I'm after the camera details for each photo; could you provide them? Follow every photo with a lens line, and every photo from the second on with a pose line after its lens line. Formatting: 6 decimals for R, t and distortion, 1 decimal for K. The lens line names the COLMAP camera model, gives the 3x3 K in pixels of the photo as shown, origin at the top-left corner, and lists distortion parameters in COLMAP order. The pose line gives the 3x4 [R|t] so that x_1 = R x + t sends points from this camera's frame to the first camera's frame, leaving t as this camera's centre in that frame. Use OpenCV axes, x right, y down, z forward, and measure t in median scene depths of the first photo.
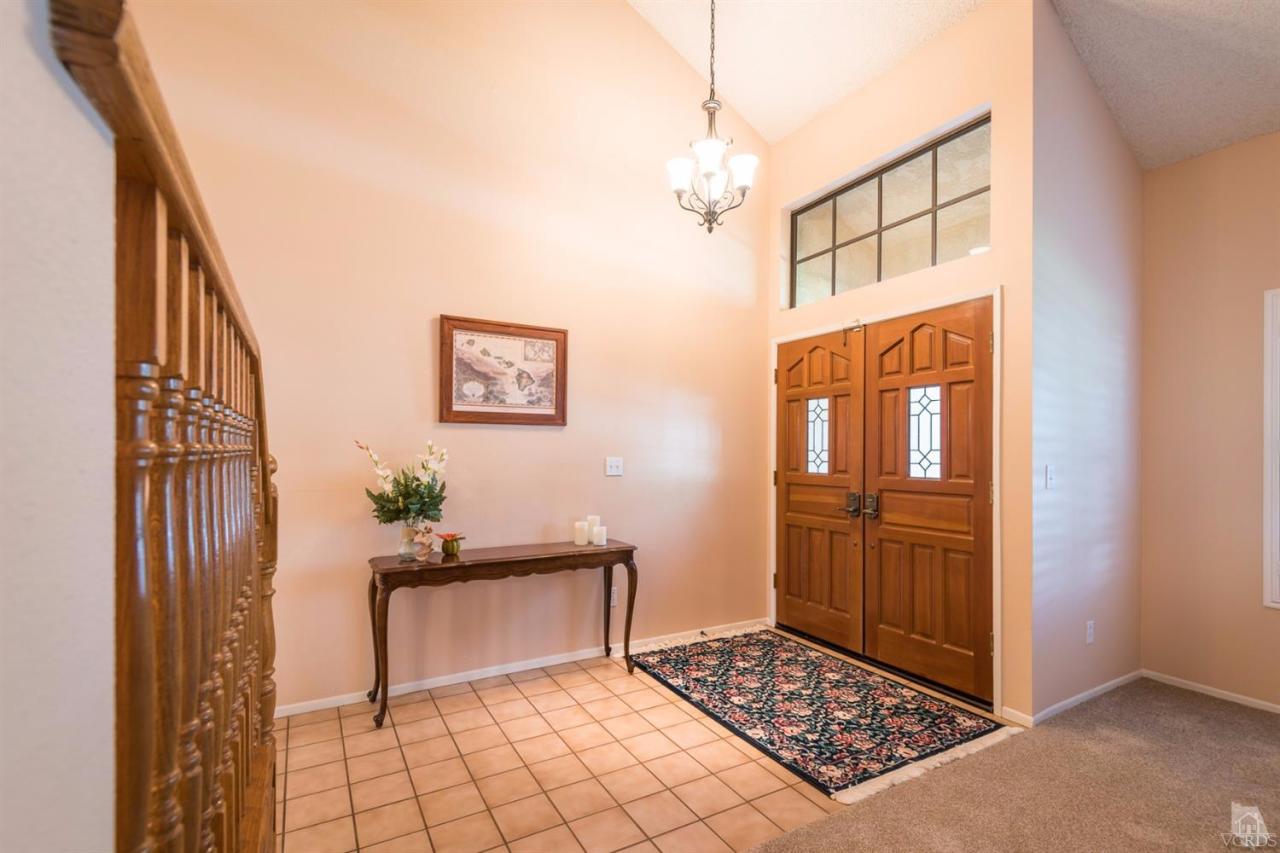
lens RADIAL K [[585.0, 0, 642.7], [0, 585.0, 446.1], [0, 0, 1]] dist [0.000417, -0.000016]
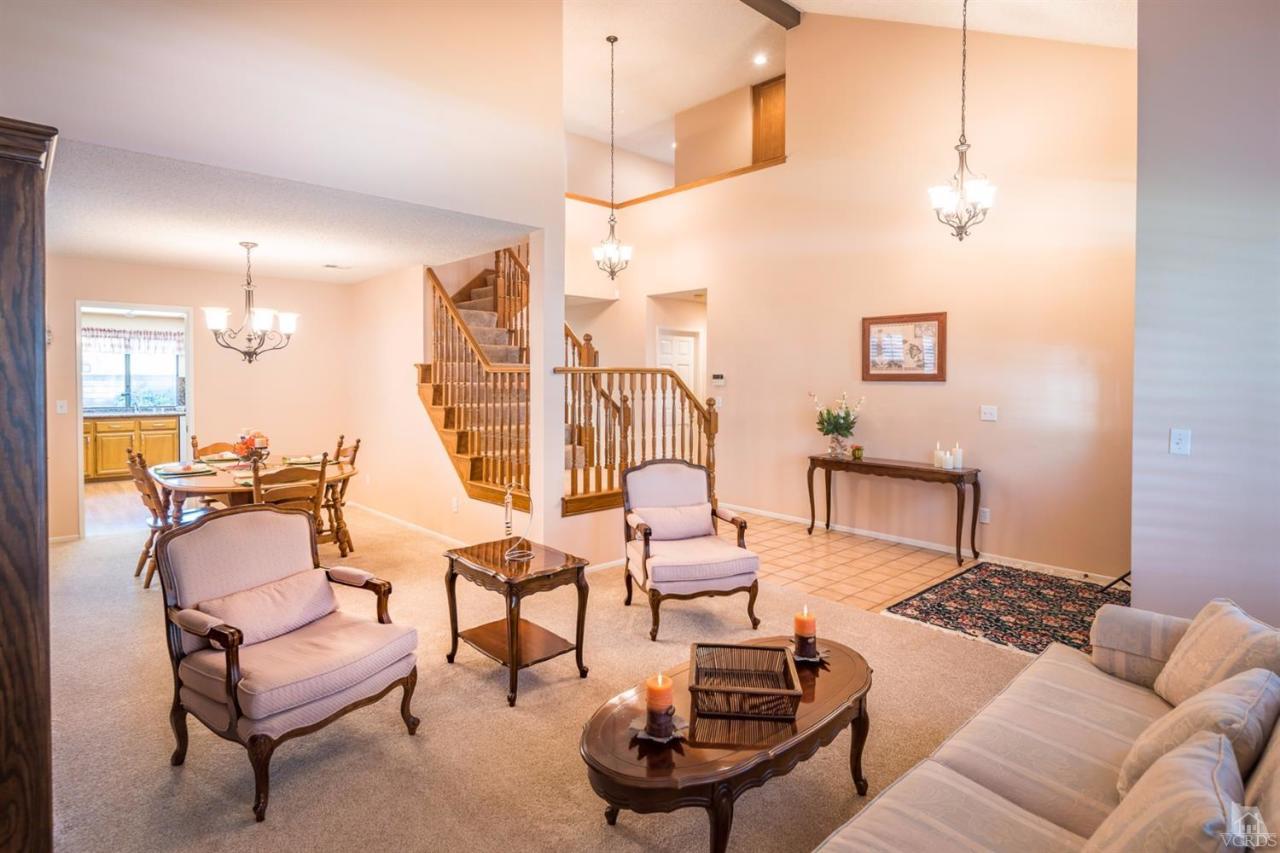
lens RADIAL K [[657.4, 0, 644.1], [0, 657.4, 391.7], [0, 0, 1]] dist [0.000196, -0.001025]
pose [[0.232214, 0.014835, -0.972552, 1.357604], [-0.002463, 0.999889, 0.014664, -0.034784], [0.972662, -0.001010, 0.232225, -0.063092]]
